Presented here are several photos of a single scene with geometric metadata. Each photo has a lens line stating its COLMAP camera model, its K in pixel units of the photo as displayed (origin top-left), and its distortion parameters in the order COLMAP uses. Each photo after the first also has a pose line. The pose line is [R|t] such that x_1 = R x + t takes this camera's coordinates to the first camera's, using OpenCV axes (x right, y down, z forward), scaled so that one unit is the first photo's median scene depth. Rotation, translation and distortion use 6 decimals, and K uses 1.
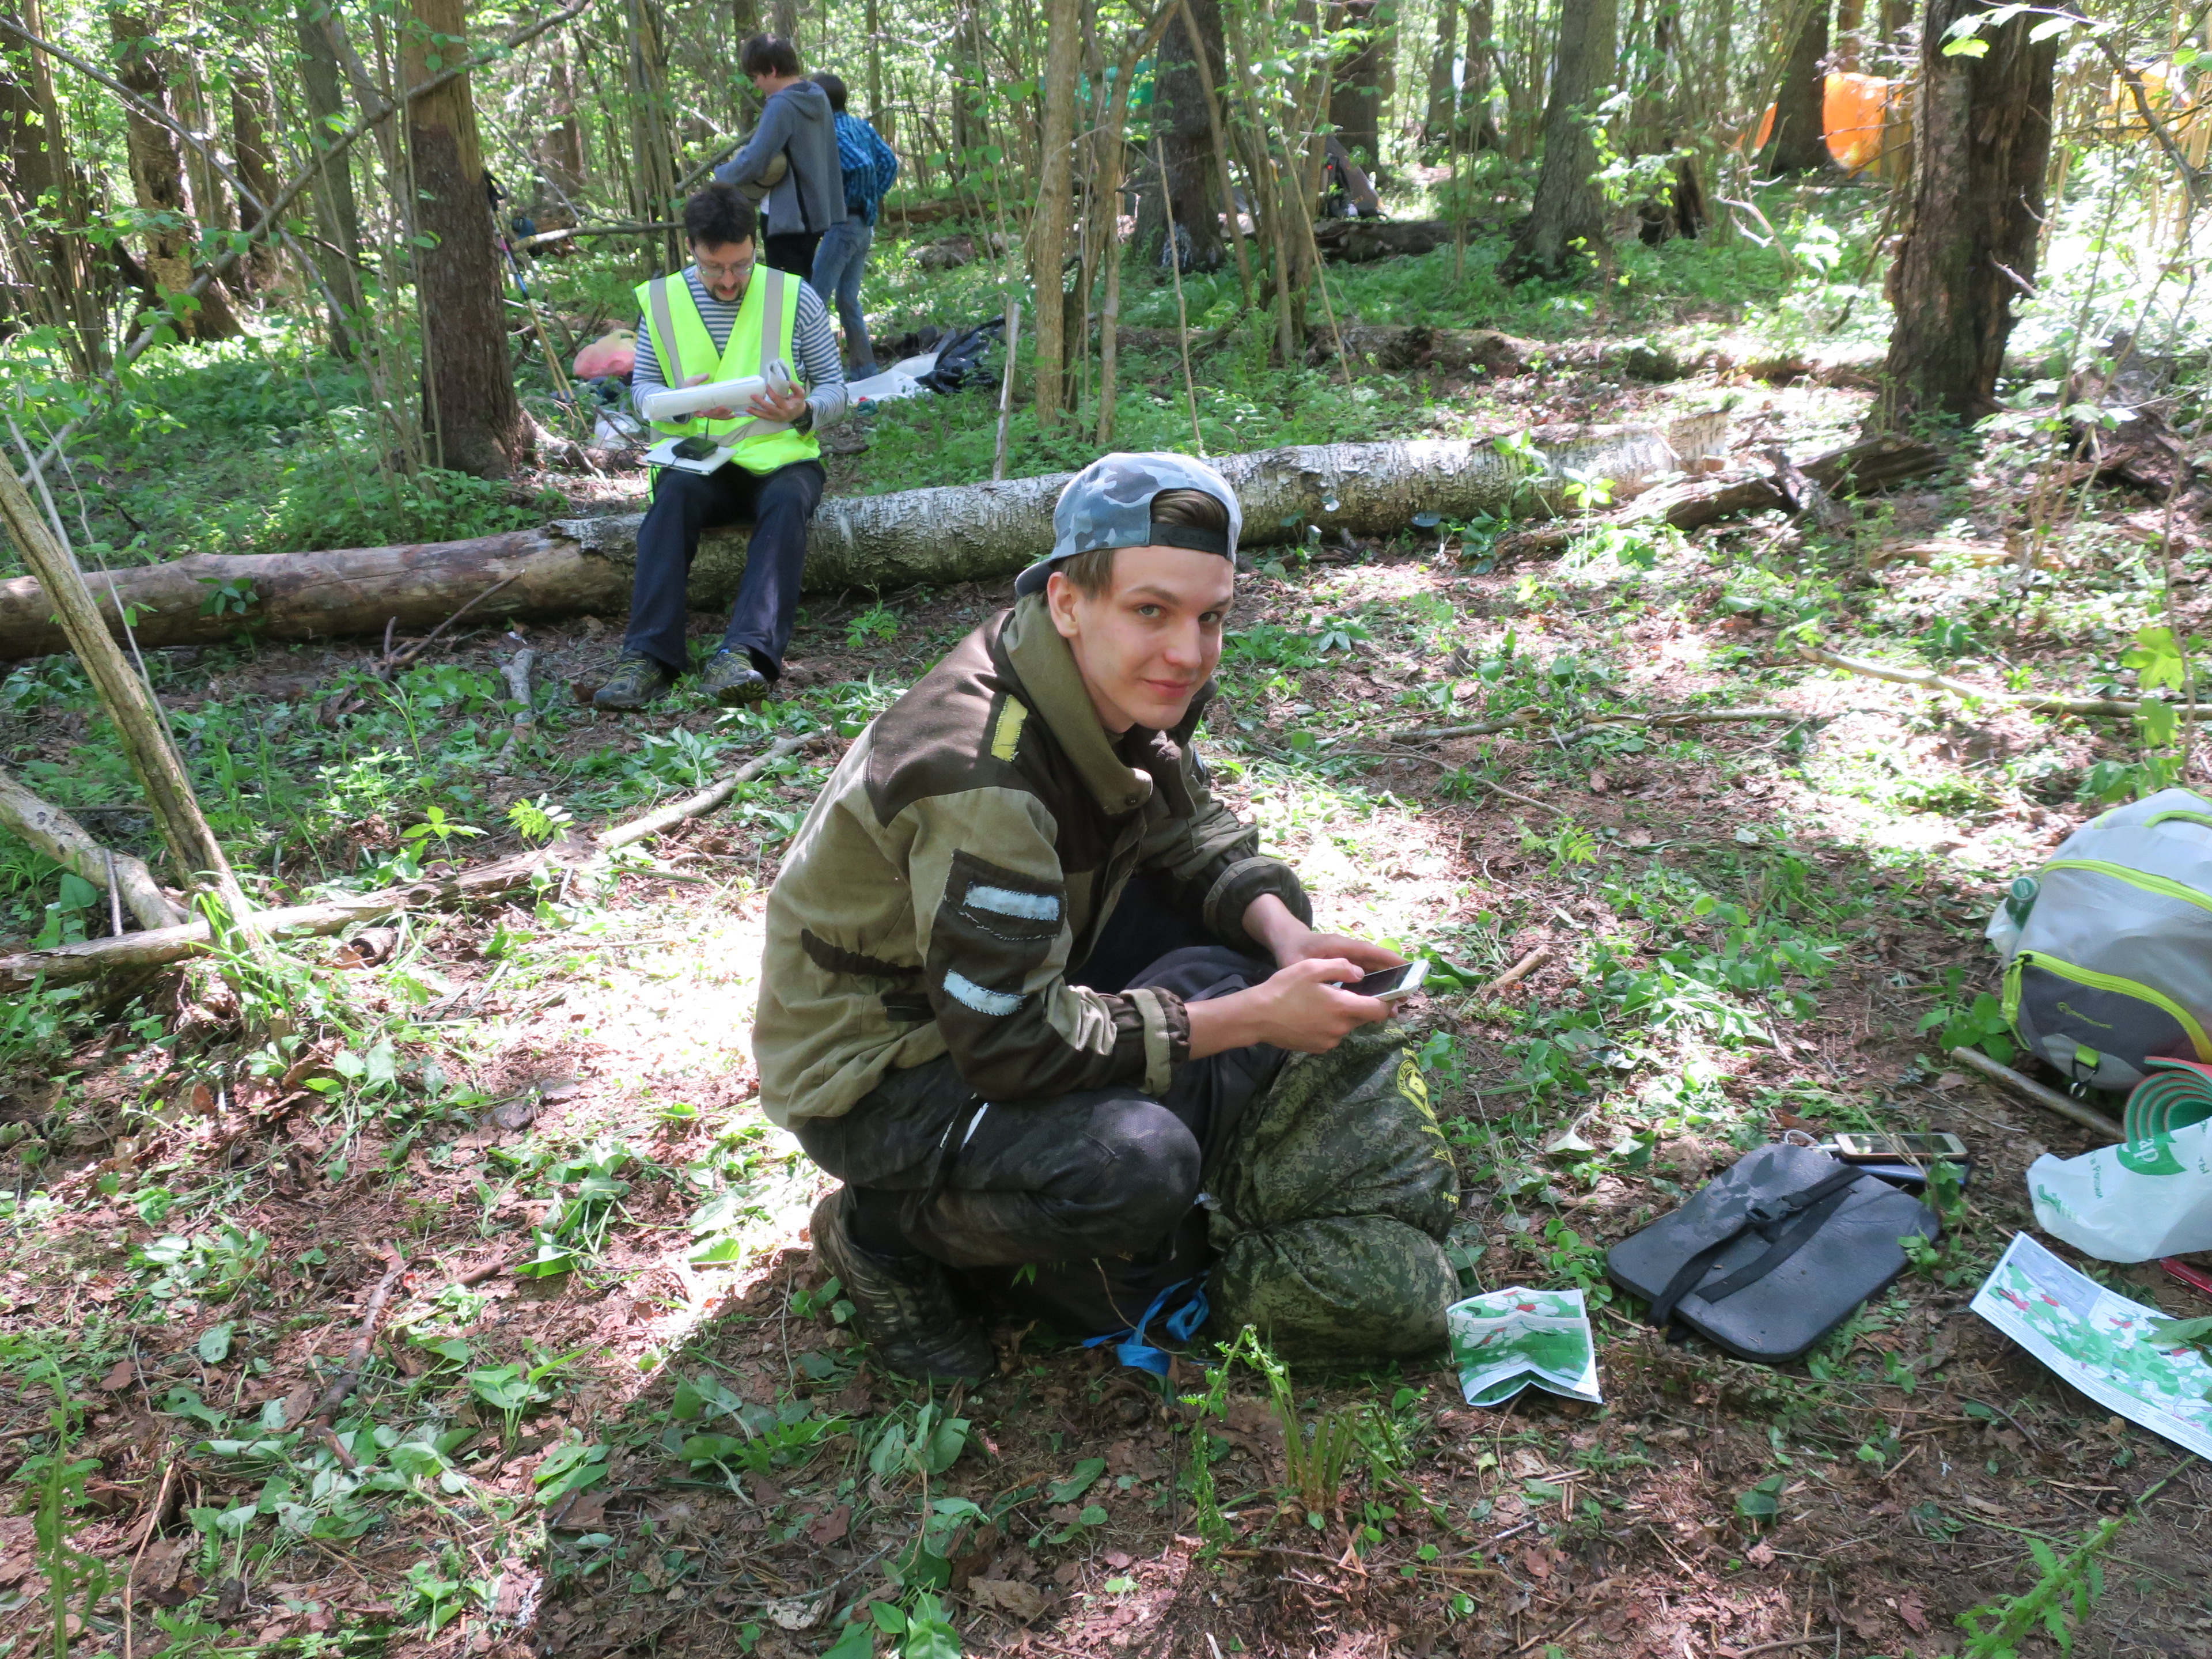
lens RADIAL K [[1949.4, 0, 1106.0], [0, 1949.4, 829.5], [0, 0, 1]] dist [-0.010327, 0.019325]
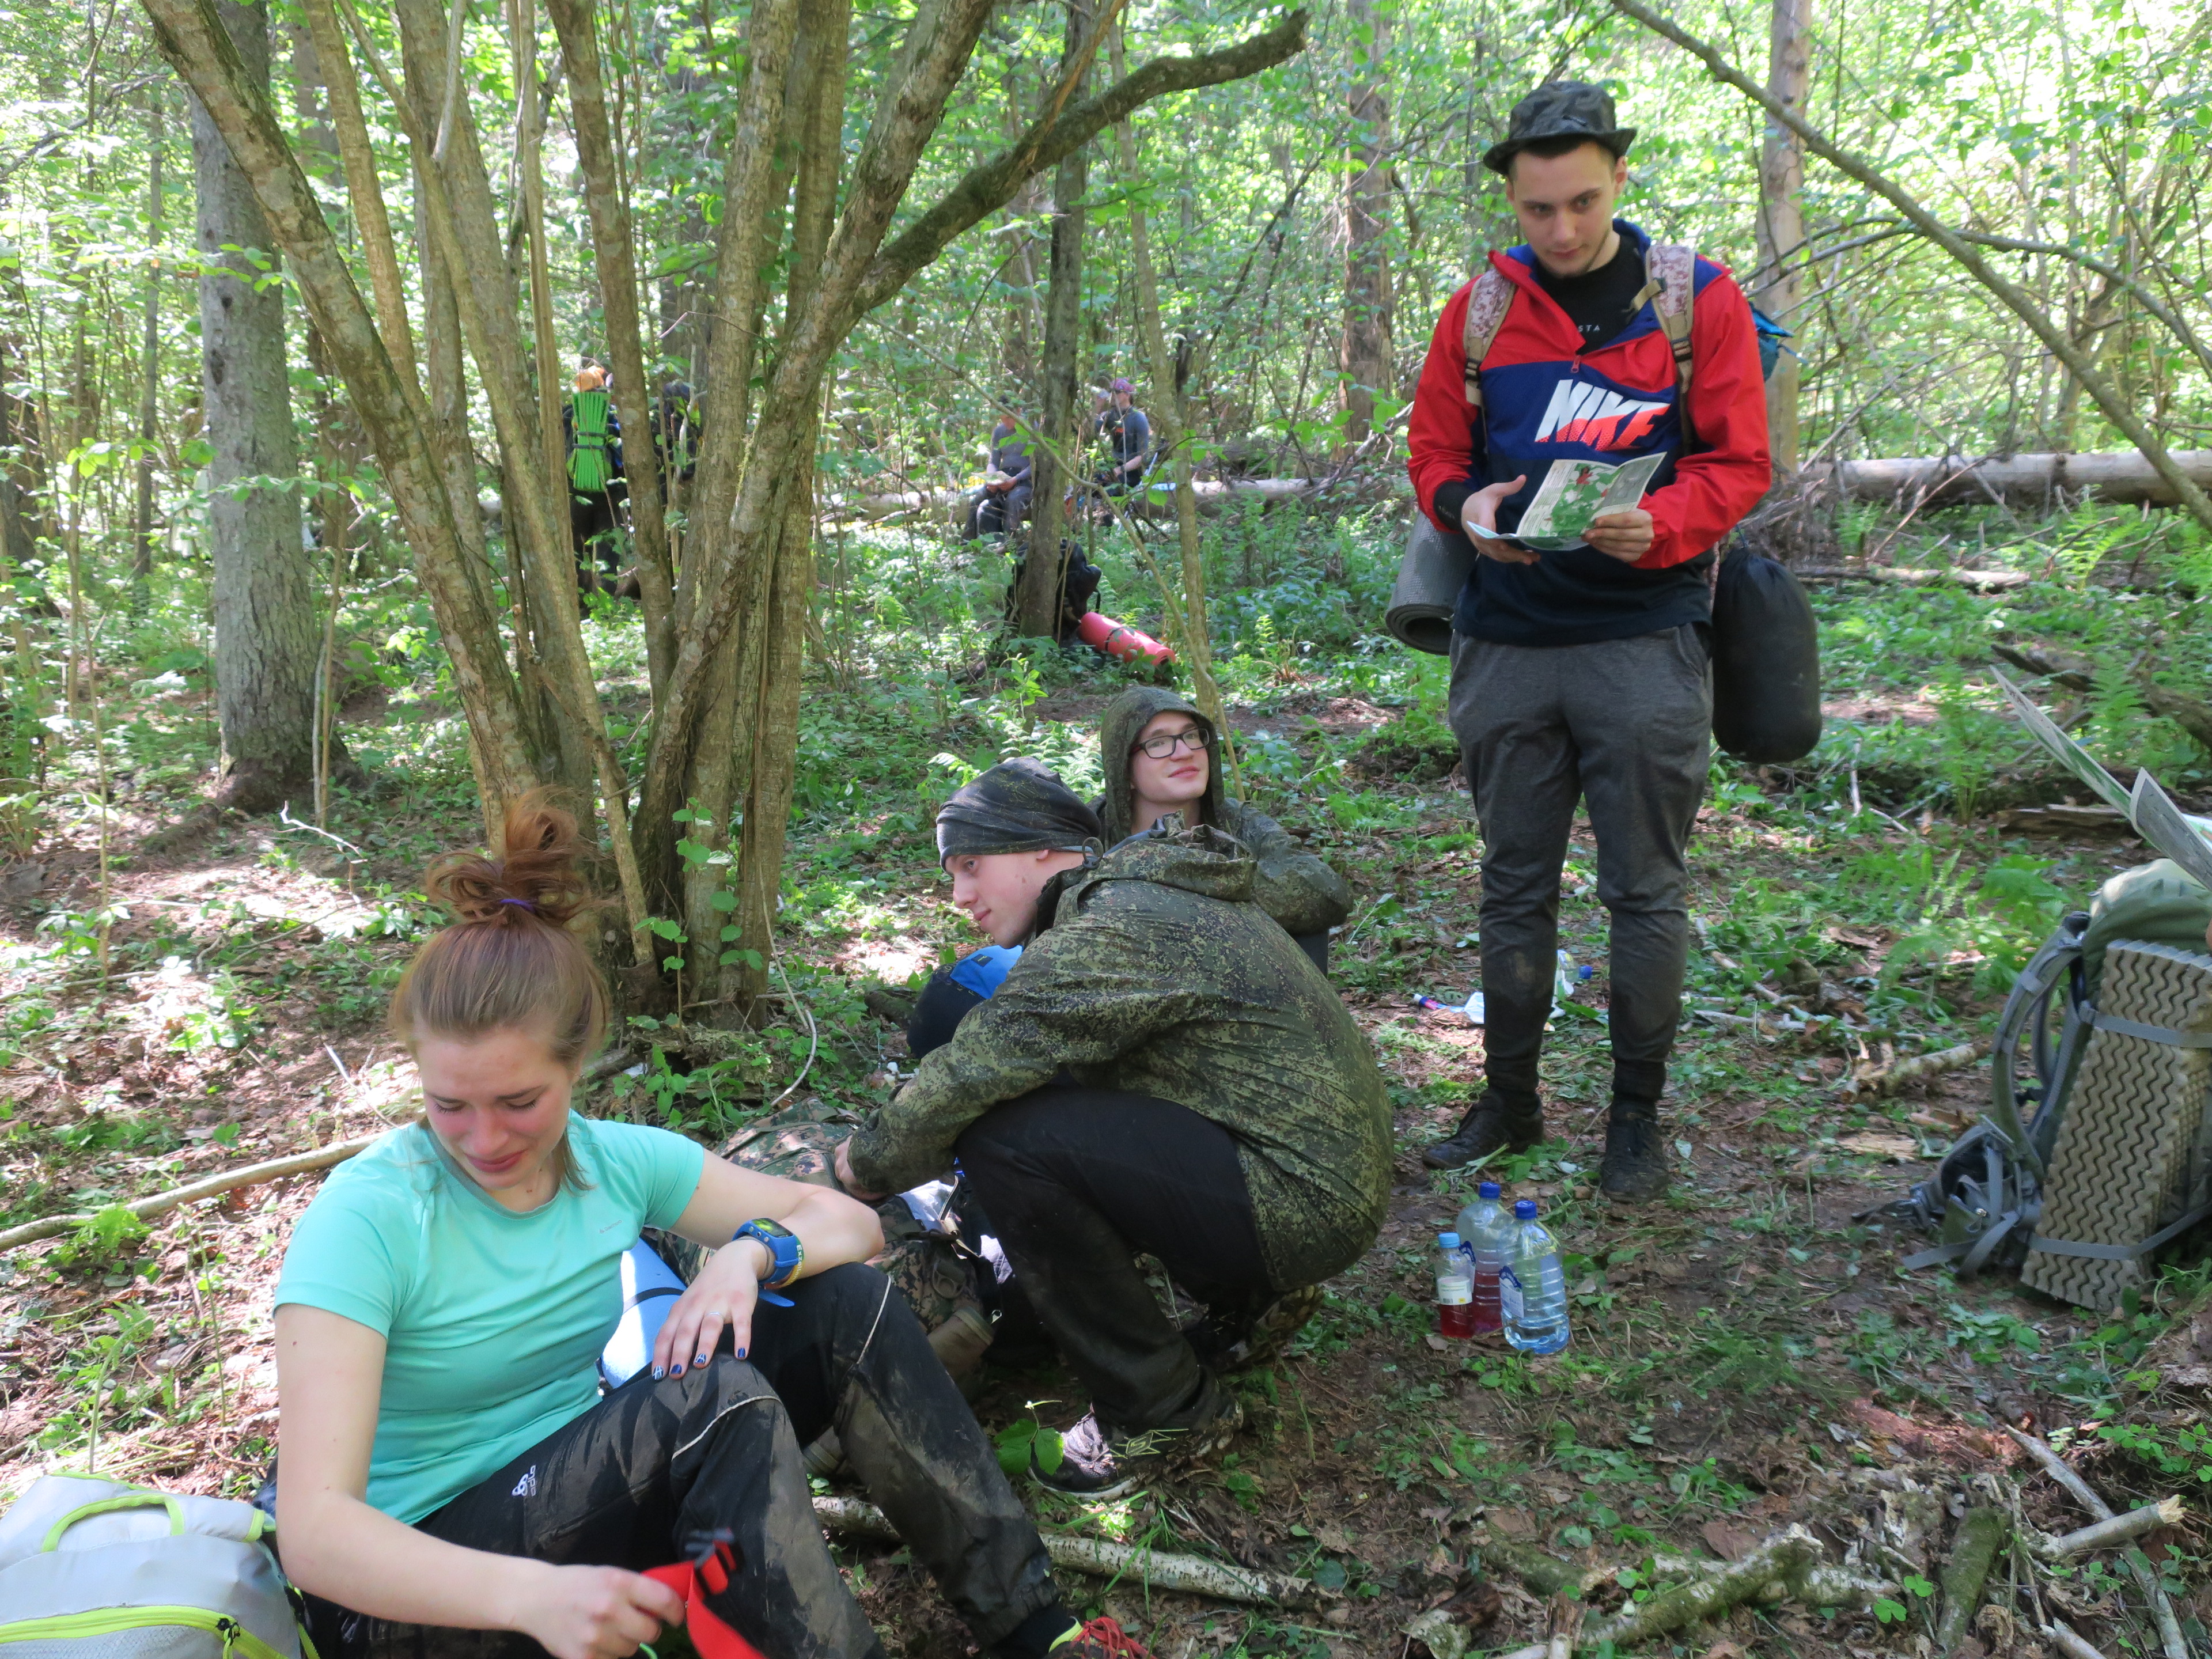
lens RADIAL K [[1949.4, 0, 1106.0], [0, 1949.4, 829.5], [0, 0, 1]] dist [-0.010327, 0.019325]
pose [[0.374874, -0.161044, 0.912981, 0.029618], [0.334672, 0.941897, 0.028727, -0.084434], [-0.864560, 0.294780, 0.406990, 0.154452]]
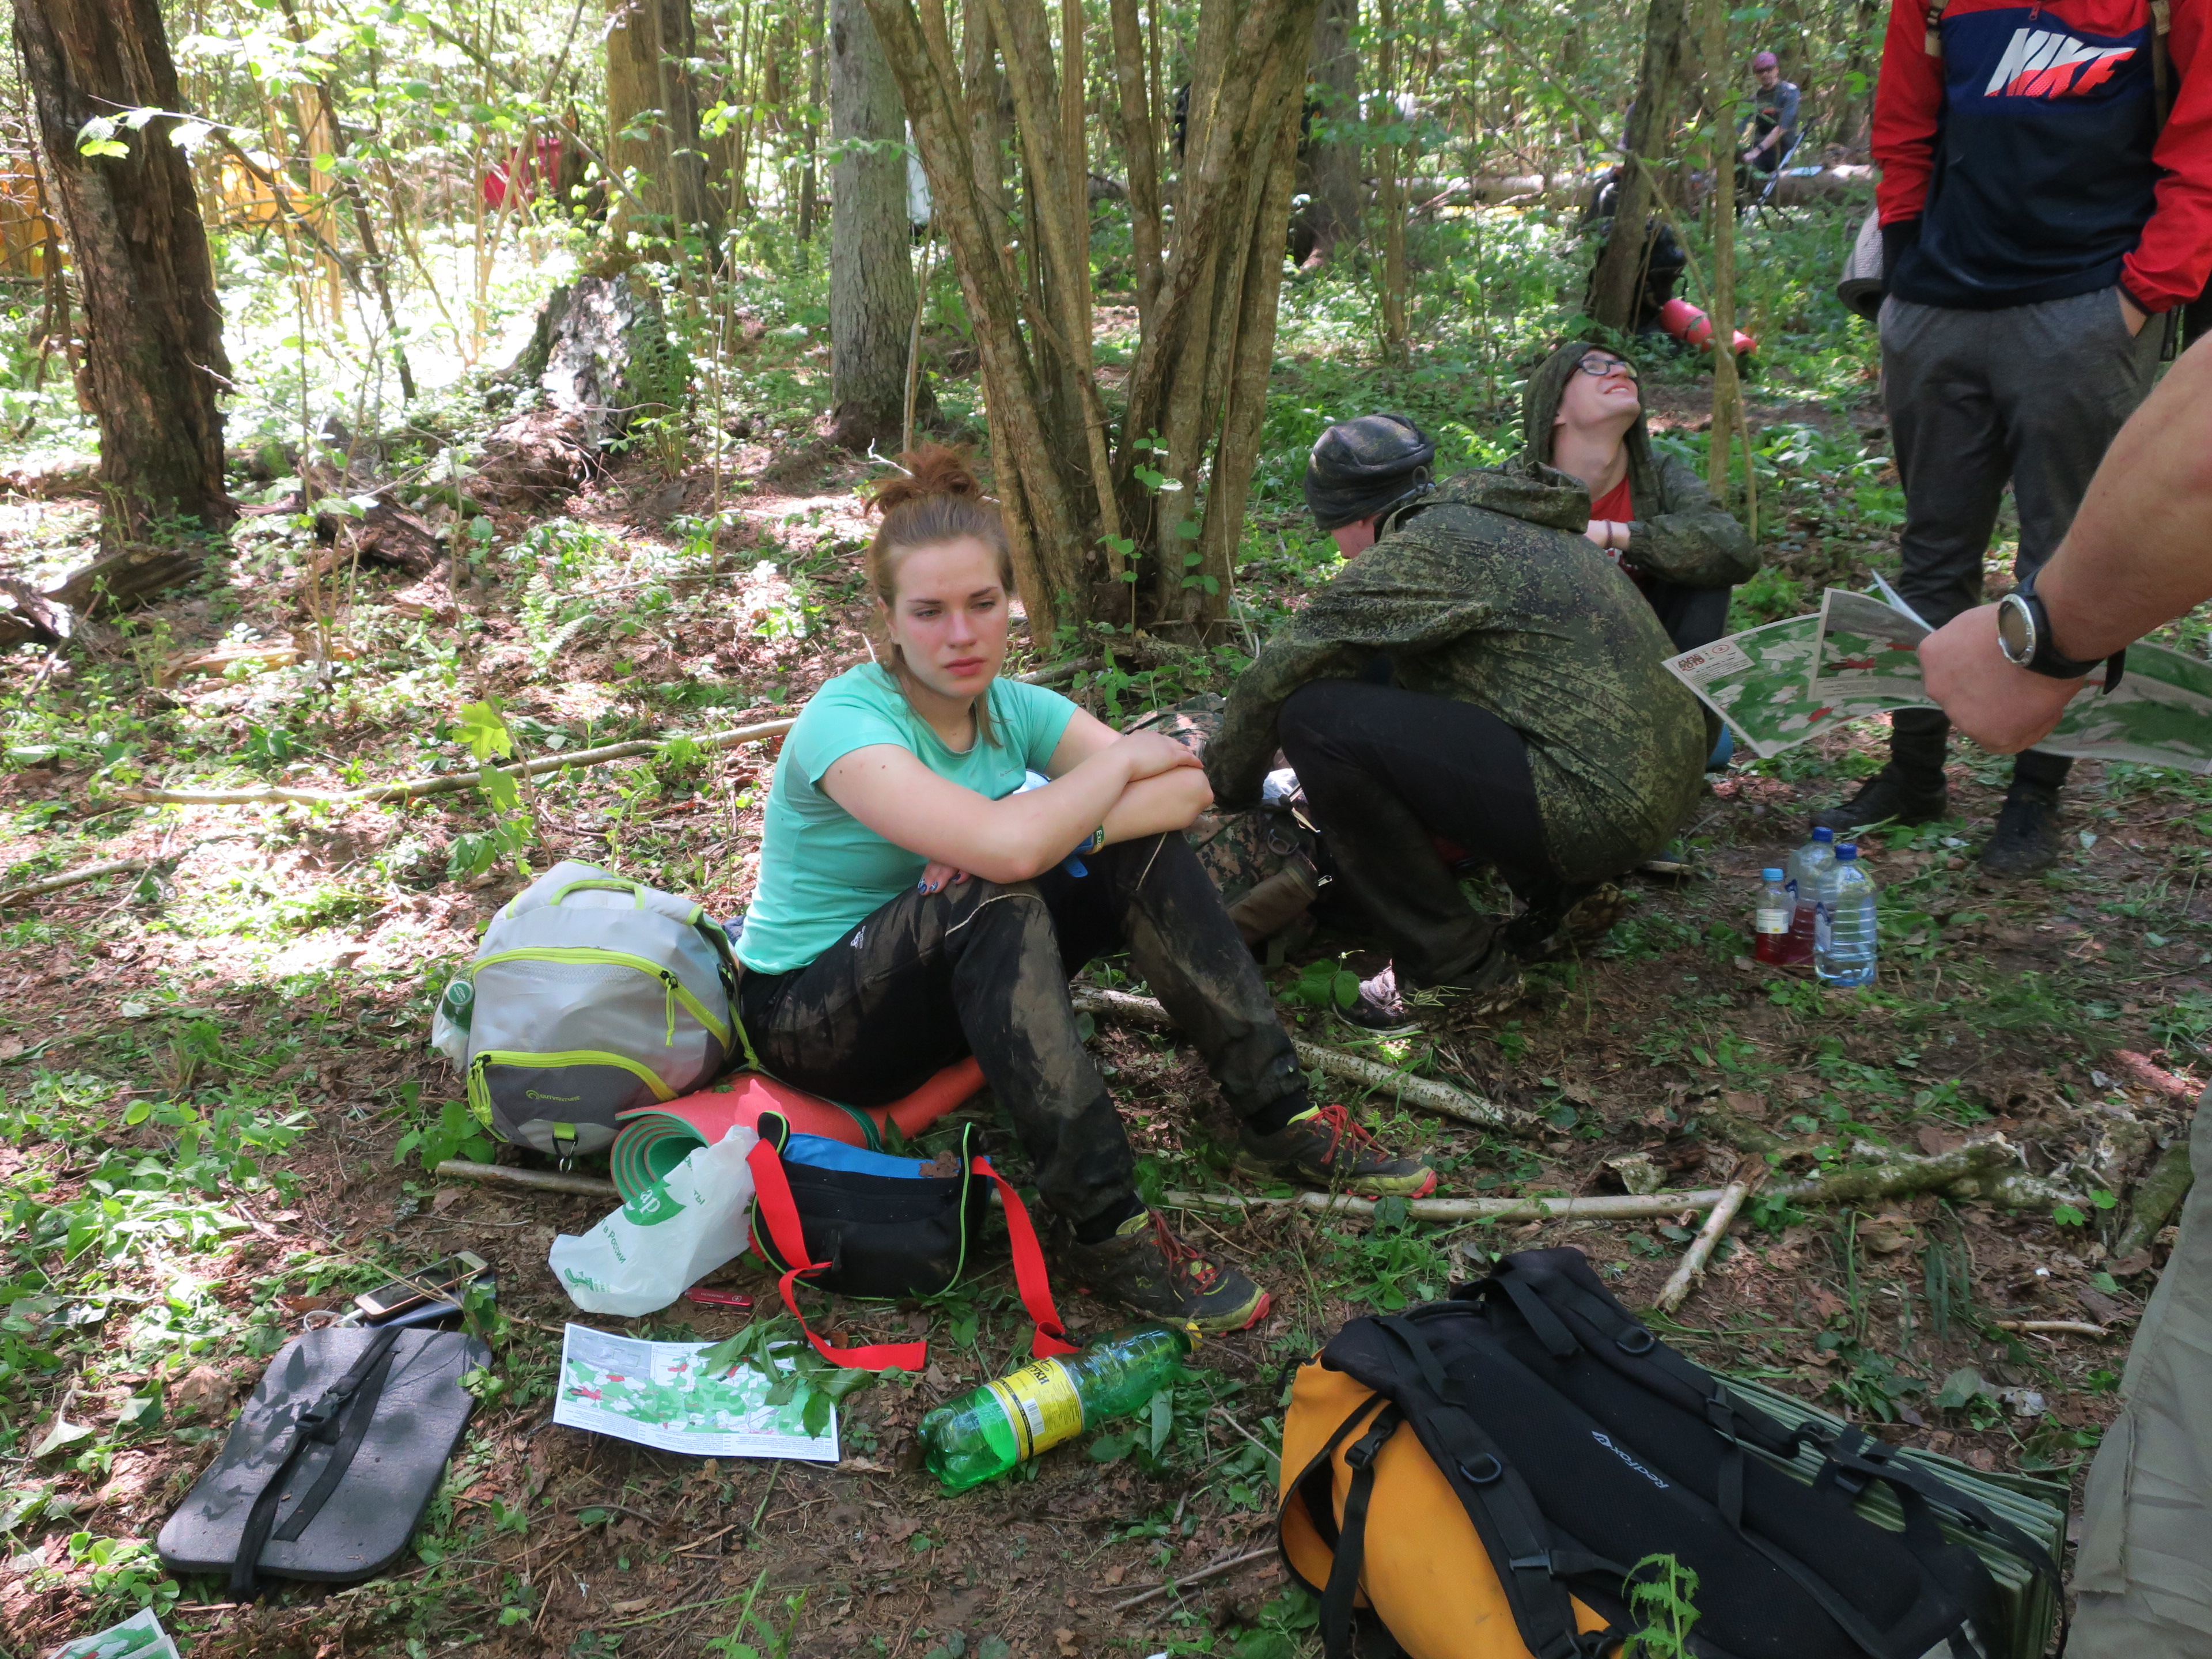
lens RADIAL K [[1949.4, 0, 1106.0], [0, 1949.4, 829.5], [0, 0, 1]] dist [-0.010327, 0.019325]
pose [[0.652470, -0.237349, 0.719686, -0.008096], [0.265728, 0.961045, 0.076038, -0.024048], [-0.709698, 0.141629, 0.690123, 0.038550]]
